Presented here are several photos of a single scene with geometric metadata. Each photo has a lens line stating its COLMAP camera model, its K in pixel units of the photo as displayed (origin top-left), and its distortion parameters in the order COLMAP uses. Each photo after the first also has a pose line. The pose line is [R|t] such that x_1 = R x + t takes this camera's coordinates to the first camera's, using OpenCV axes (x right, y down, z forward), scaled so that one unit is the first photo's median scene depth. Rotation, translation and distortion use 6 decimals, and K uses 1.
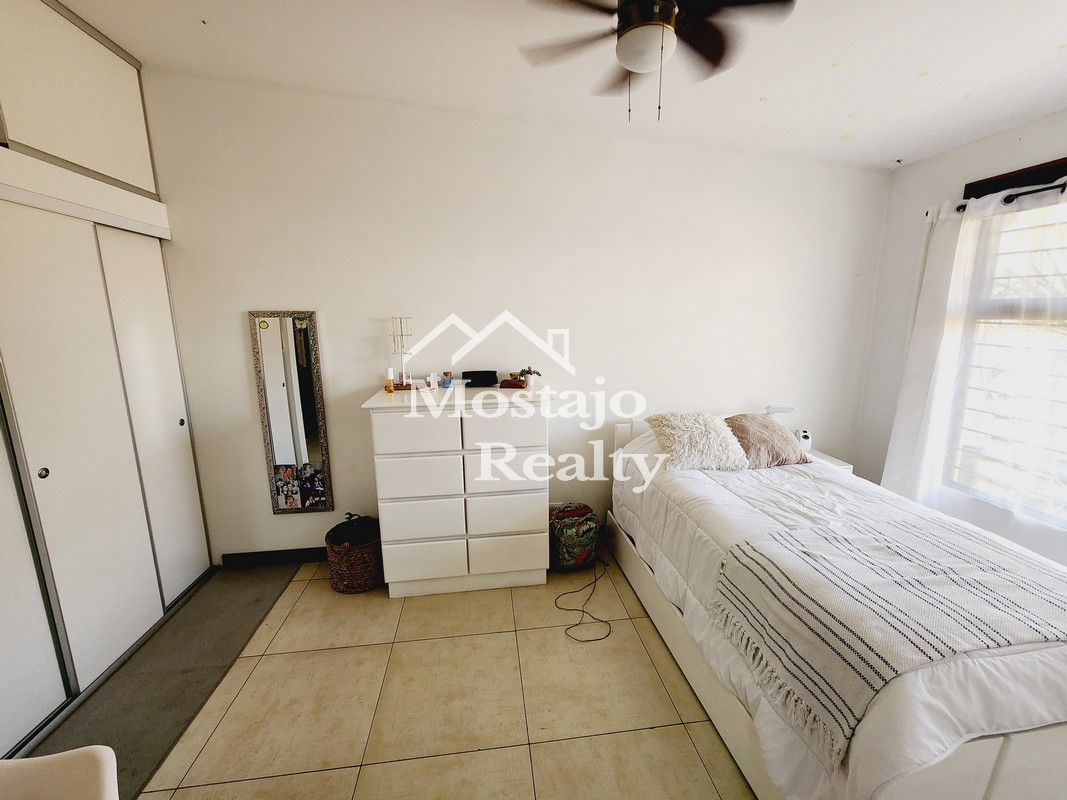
lens RADIAL K [[437.3, 0, 533.2], [0, 437.3, 396.1], [0, 0, 1]] dist [0.001724, -0.001549]
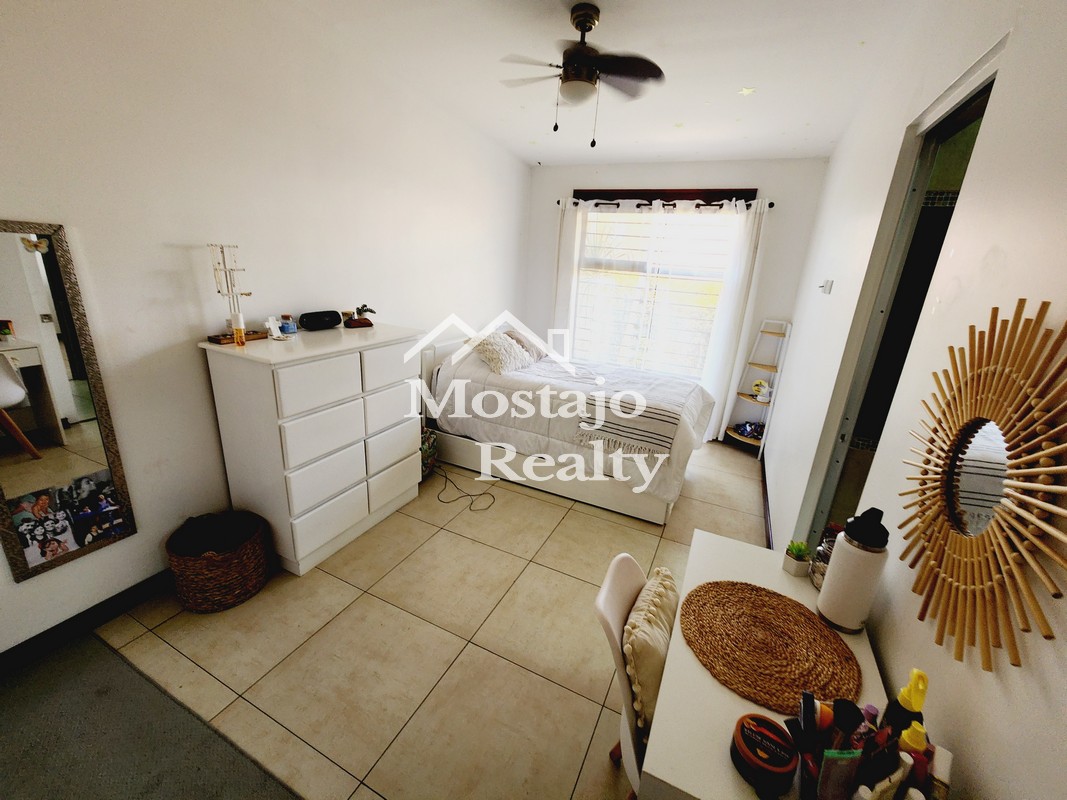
lens RADIAL K [[437.3, 0, 531.8], [0, 437.3, 398.2], [0, 0, 1]] dist [0.001724, -0.001549]
pose [[0.539133, -0.216559, 0.813903, -0.689186], [0.088257, 0.975584, 0.201116, -0.026772], [-0.837583, -0.036595, 0.545082, 0.130484]]
